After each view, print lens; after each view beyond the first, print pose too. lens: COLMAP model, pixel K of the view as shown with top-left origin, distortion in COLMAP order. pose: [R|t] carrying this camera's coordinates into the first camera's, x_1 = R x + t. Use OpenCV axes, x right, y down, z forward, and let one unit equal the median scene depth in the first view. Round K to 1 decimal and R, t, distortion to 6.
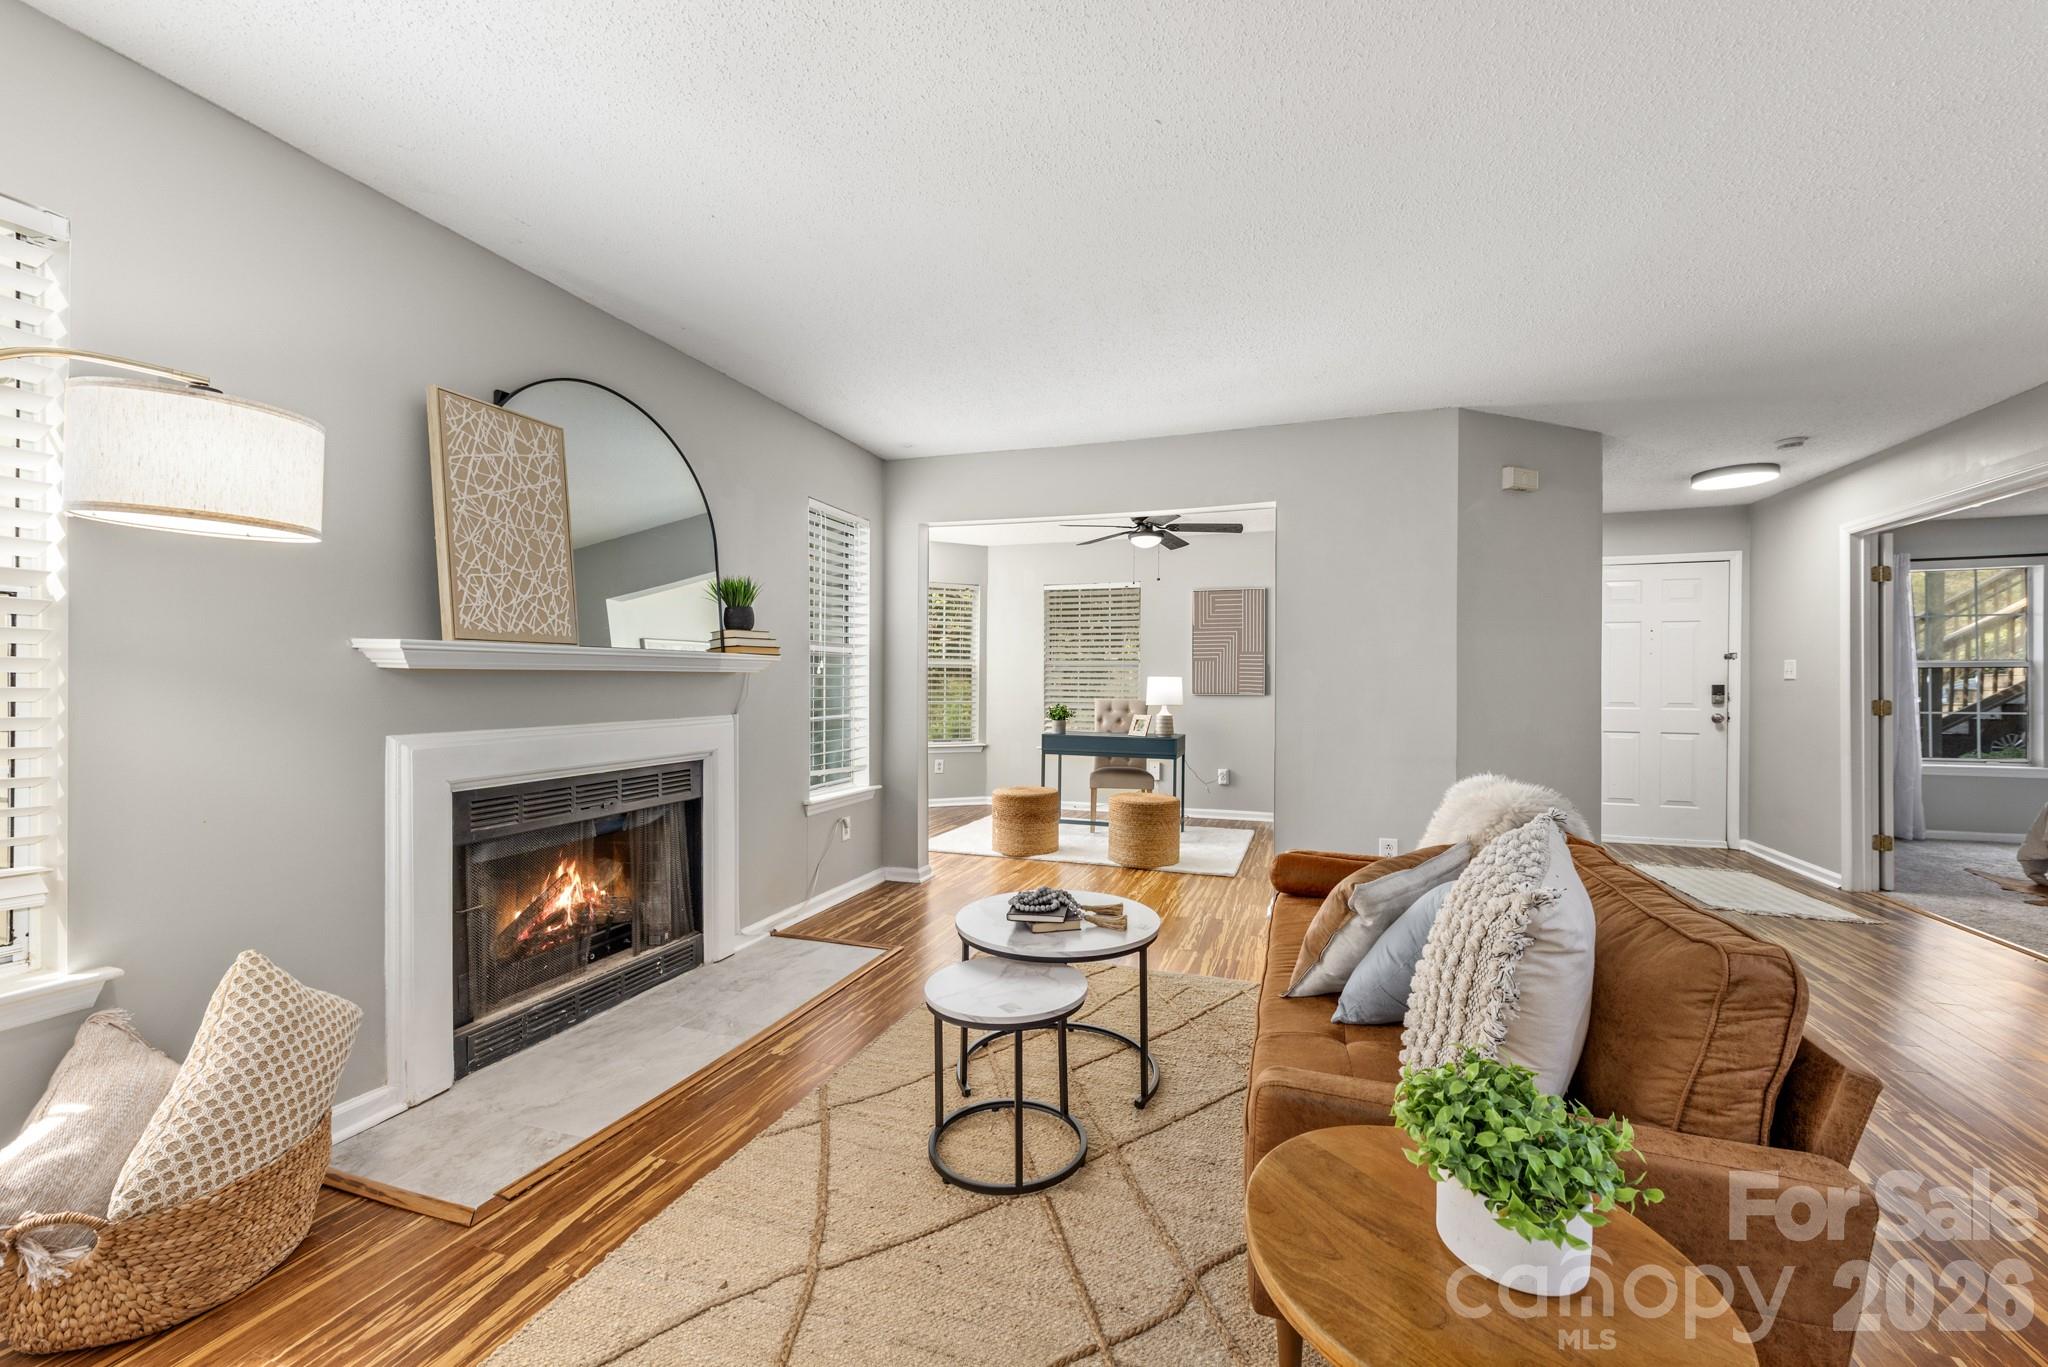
lens RADIAL K [[802.0, 0, 1029.1], [0, 802.0, 683.4], [0, 0, 1]] dist [0.010946, -0.003032]
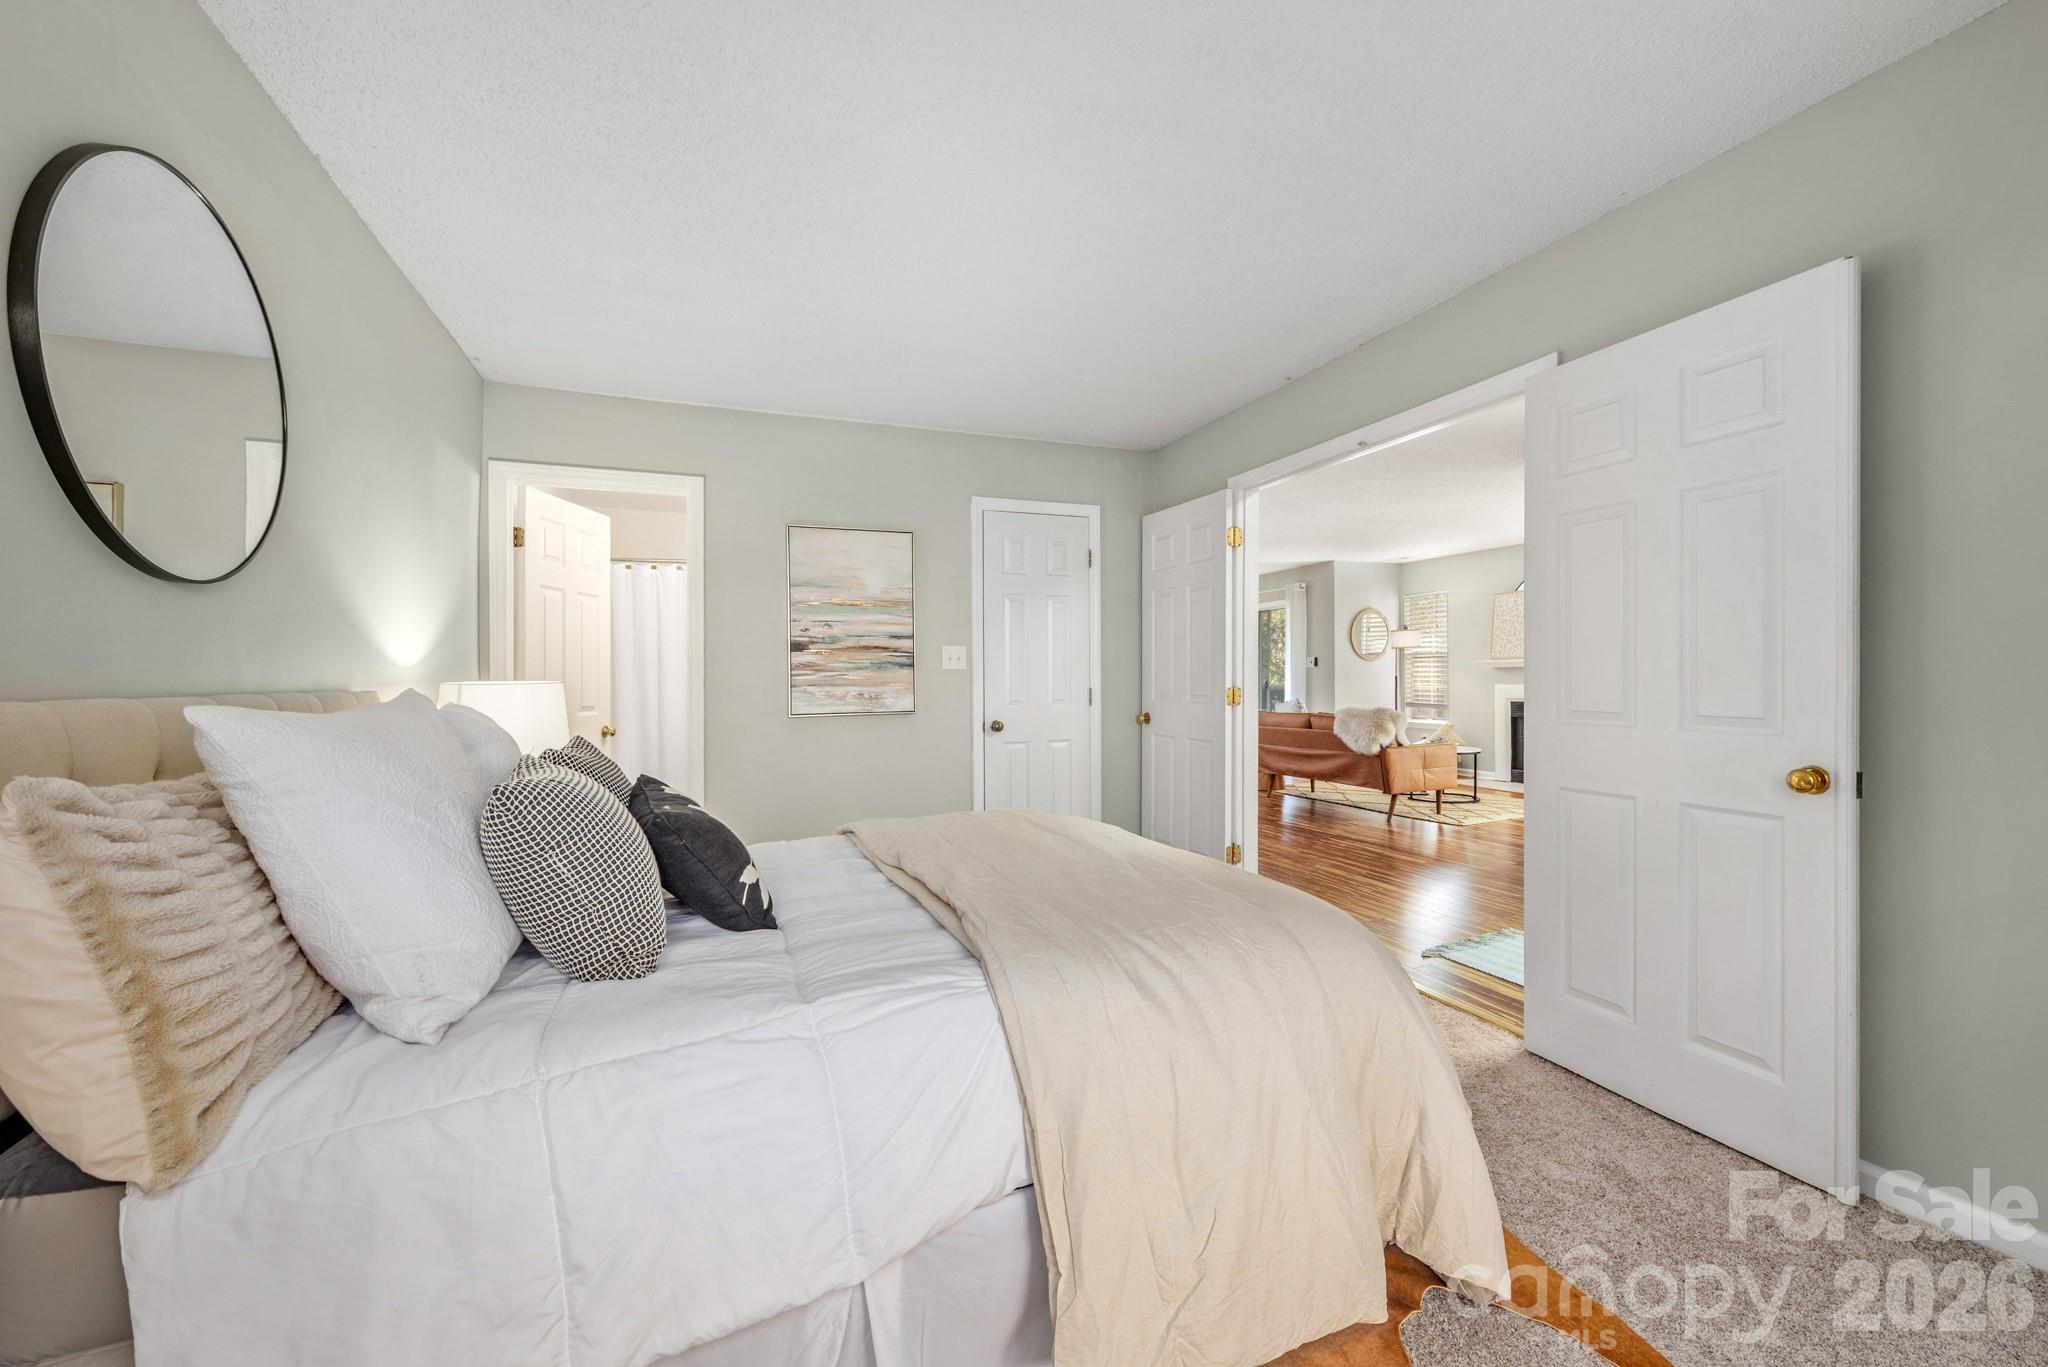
lens RADIAL K [[802.0, 0, 1029.9], [0, 802.0, 684.1], [0, 0, 1]] dist [0.010946, -0.003032]
pose [[-0.761083, 0.010837, -0.648564, 1.752395], [0.009373, 0.999940, 0.005709, 0.010234], [0.648586, -0.001734, -0.761139, 1.266127]]
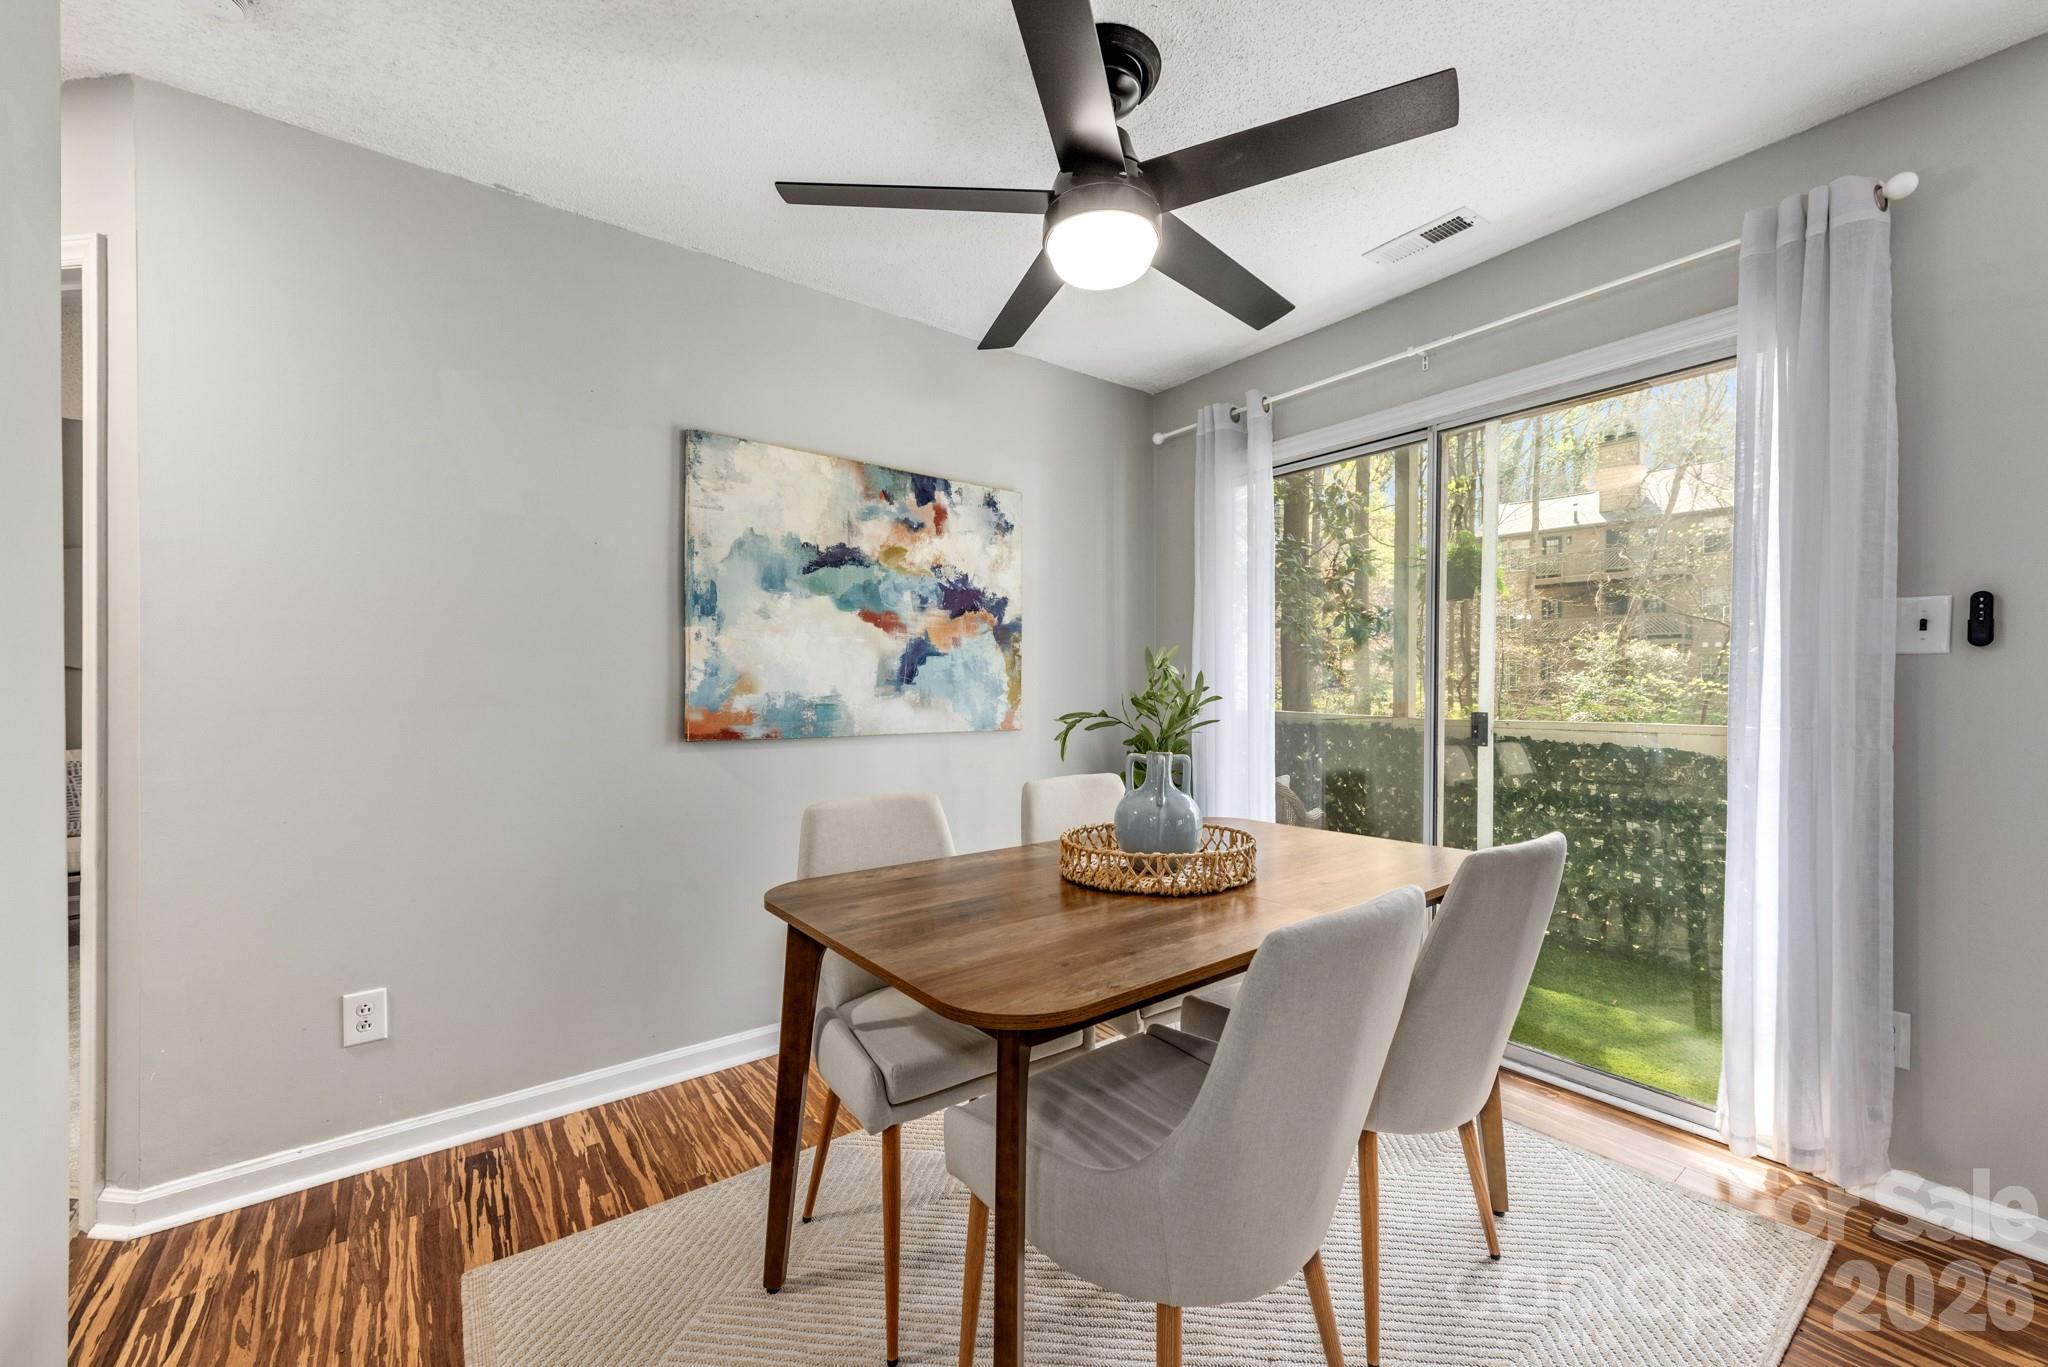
lens RADIAL K [[802.0, 0, 1035.2], [0, 802.0, 688.9], [0, 0, 1]] dist [0.010946, -0.003032]
pose [[-0.552001, -0.000899, -0.833843, 0.282190], [-0.004767, 0.999986, 0.002077, 0.003212], [0.833830, 0.005122, -0.551997, -0.077749]]
